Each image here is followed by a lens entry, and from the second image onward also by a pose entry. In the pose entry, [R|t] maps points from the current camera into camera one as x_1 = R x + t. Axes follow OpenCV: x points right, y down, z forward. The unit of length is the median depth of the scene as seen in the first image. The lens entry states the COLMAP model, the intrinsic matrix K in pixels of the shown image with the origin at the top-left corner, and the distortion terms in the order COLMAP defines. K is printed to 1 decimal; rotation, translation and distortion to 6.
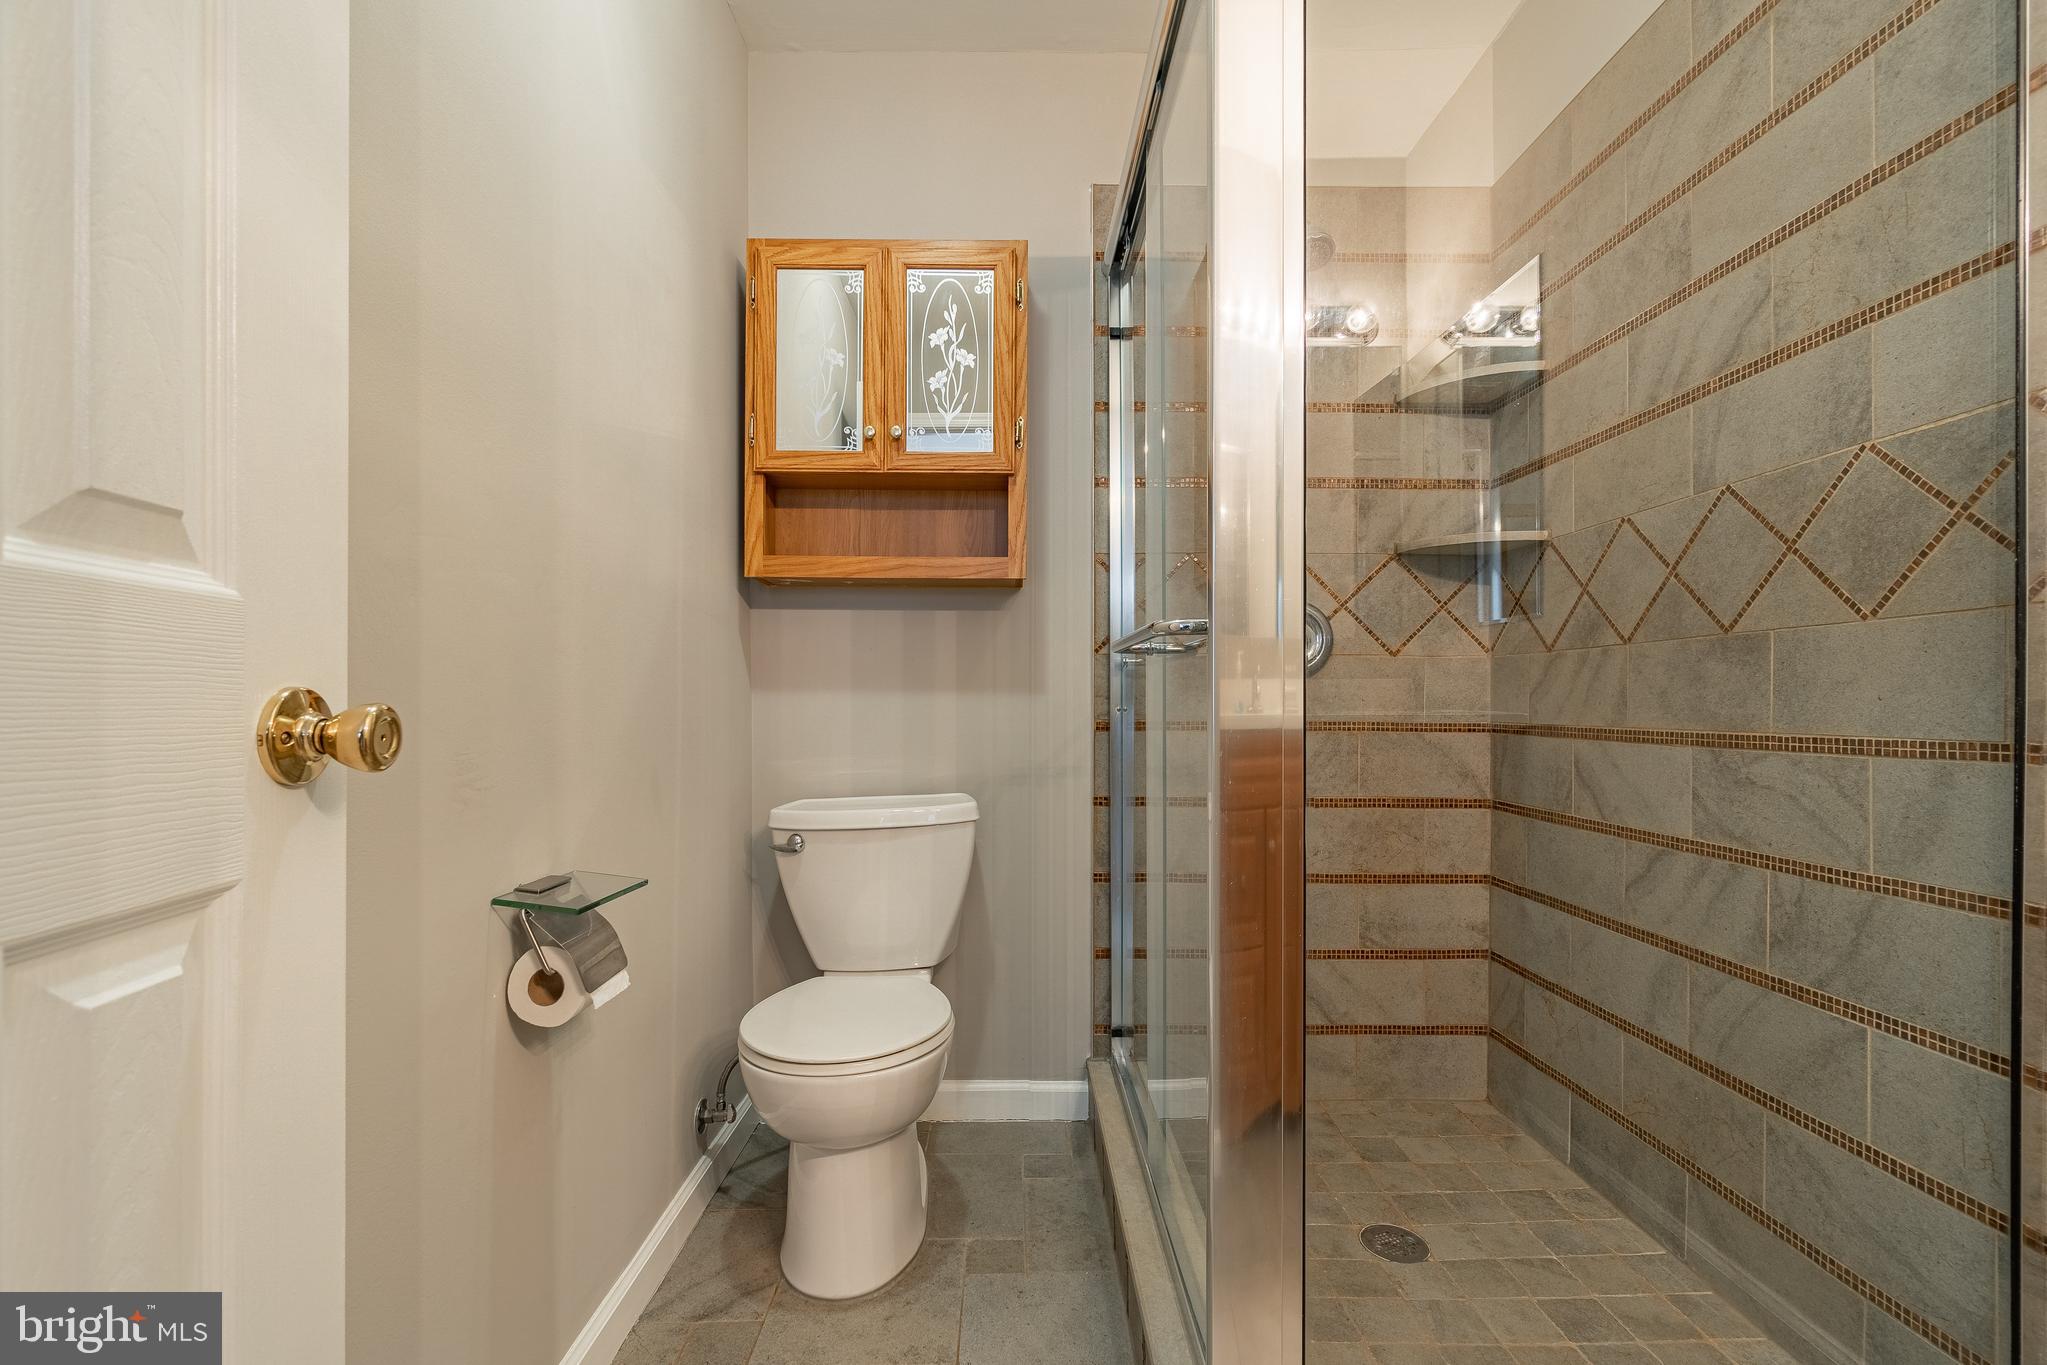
lens RADIAL K [[893.4, 0, 1022.1], [0, 893.4, 697.1], [0, 0, 1]] dist [0.000438, 0.000338]
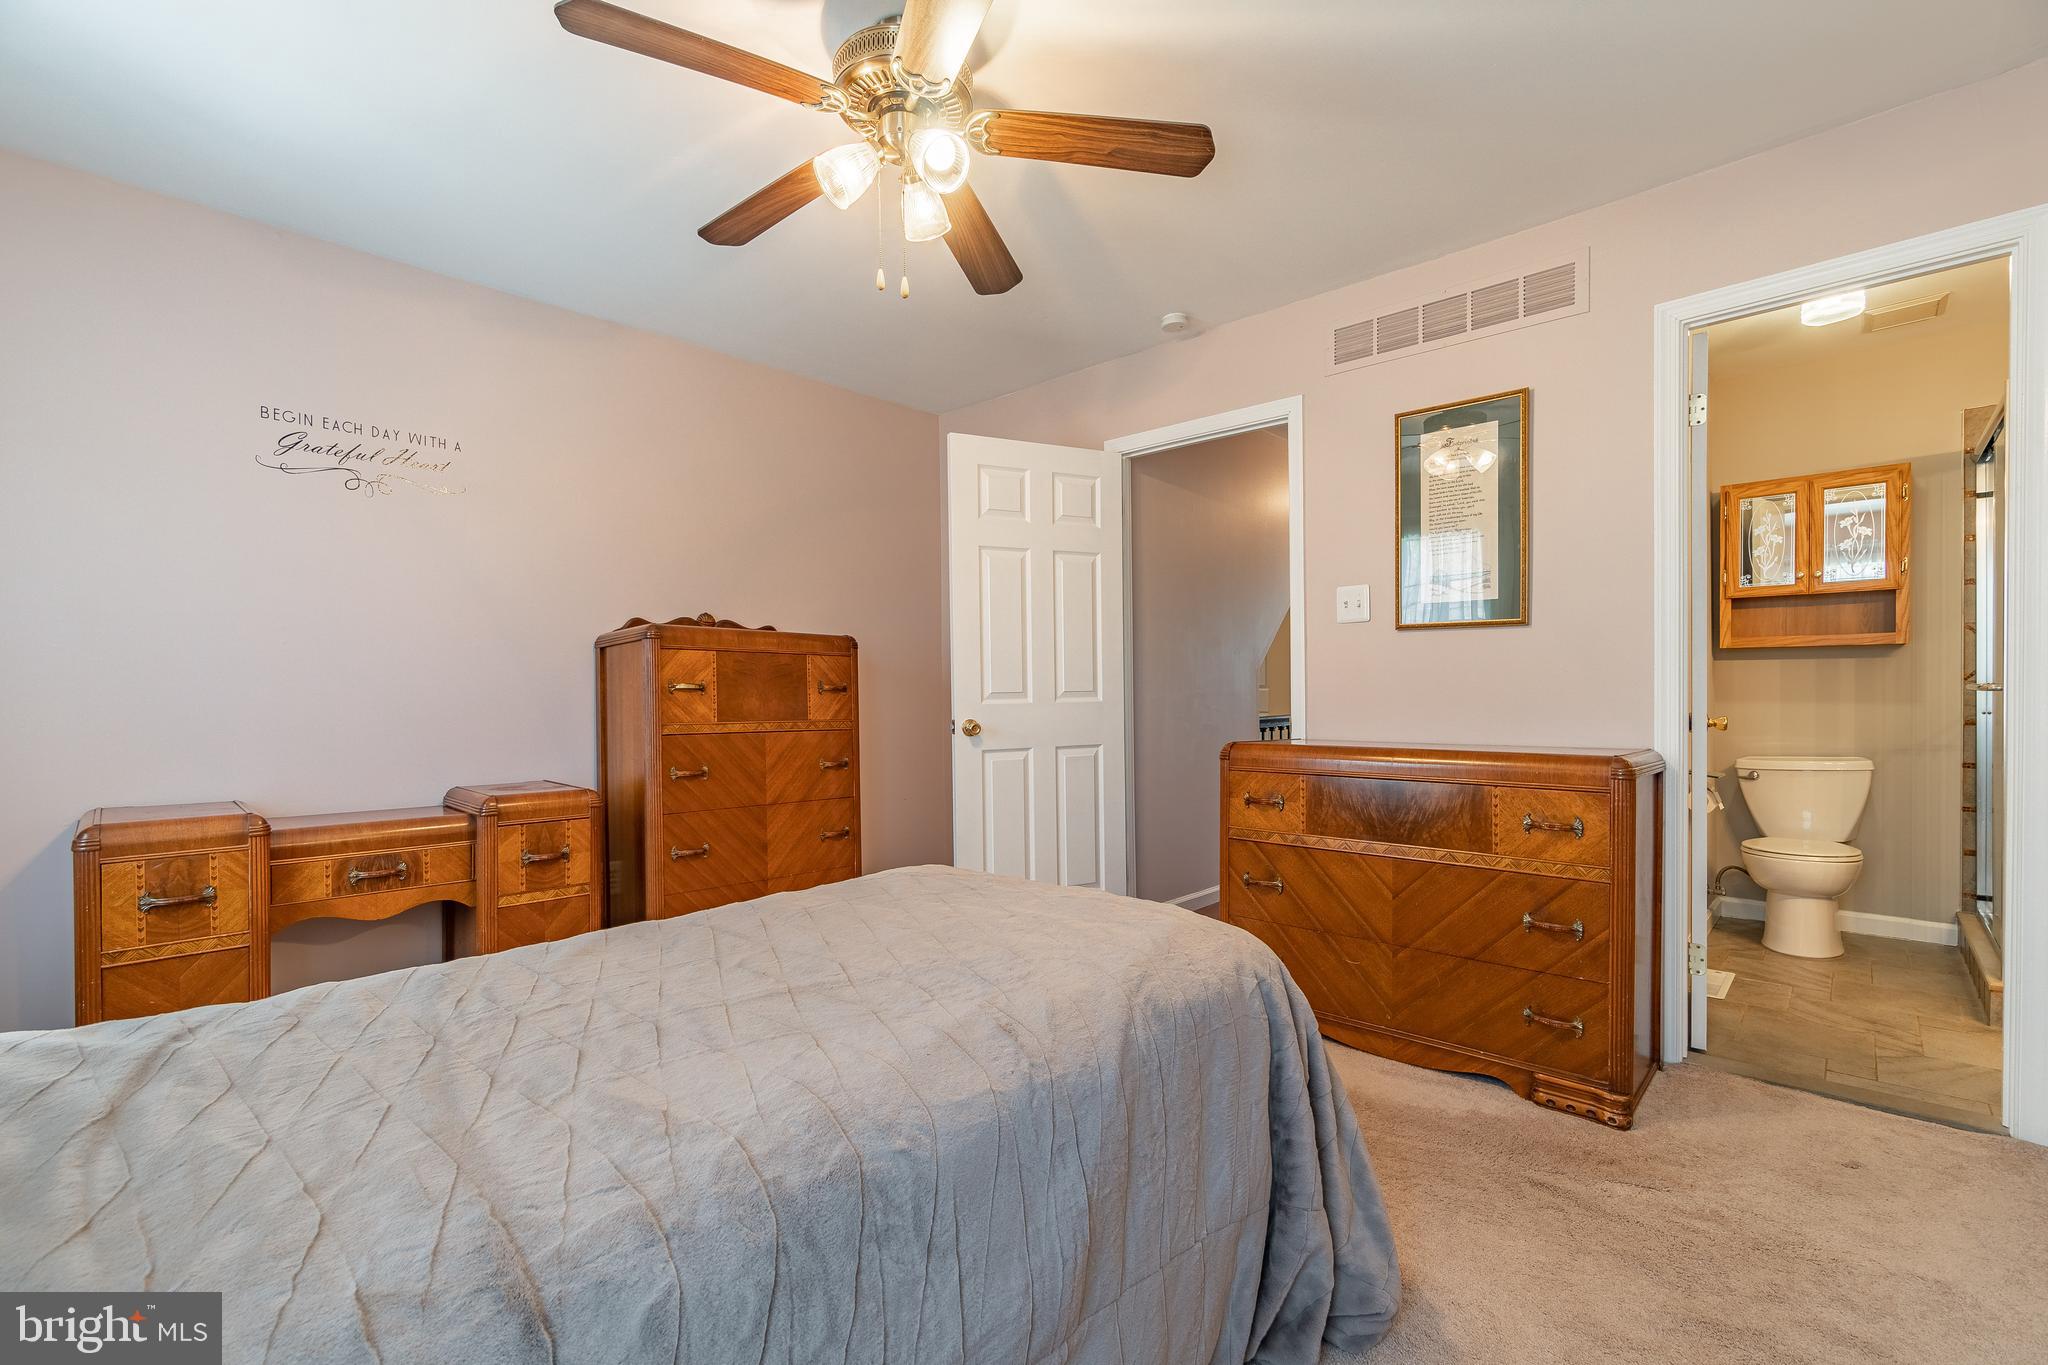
lens RADIAL K [[893.8, 0, 1024.6], [0, 893.8, 688.6], [0, 0, 1]] dist [0.000438, 0.000338]
pose [[0.721103, 0.000533, -0.692827, -0.032837], [0.007231, 0.999939, 0.008295, -0.065960], [0.692790, -0.010991, 0.721056, -1.621186]]
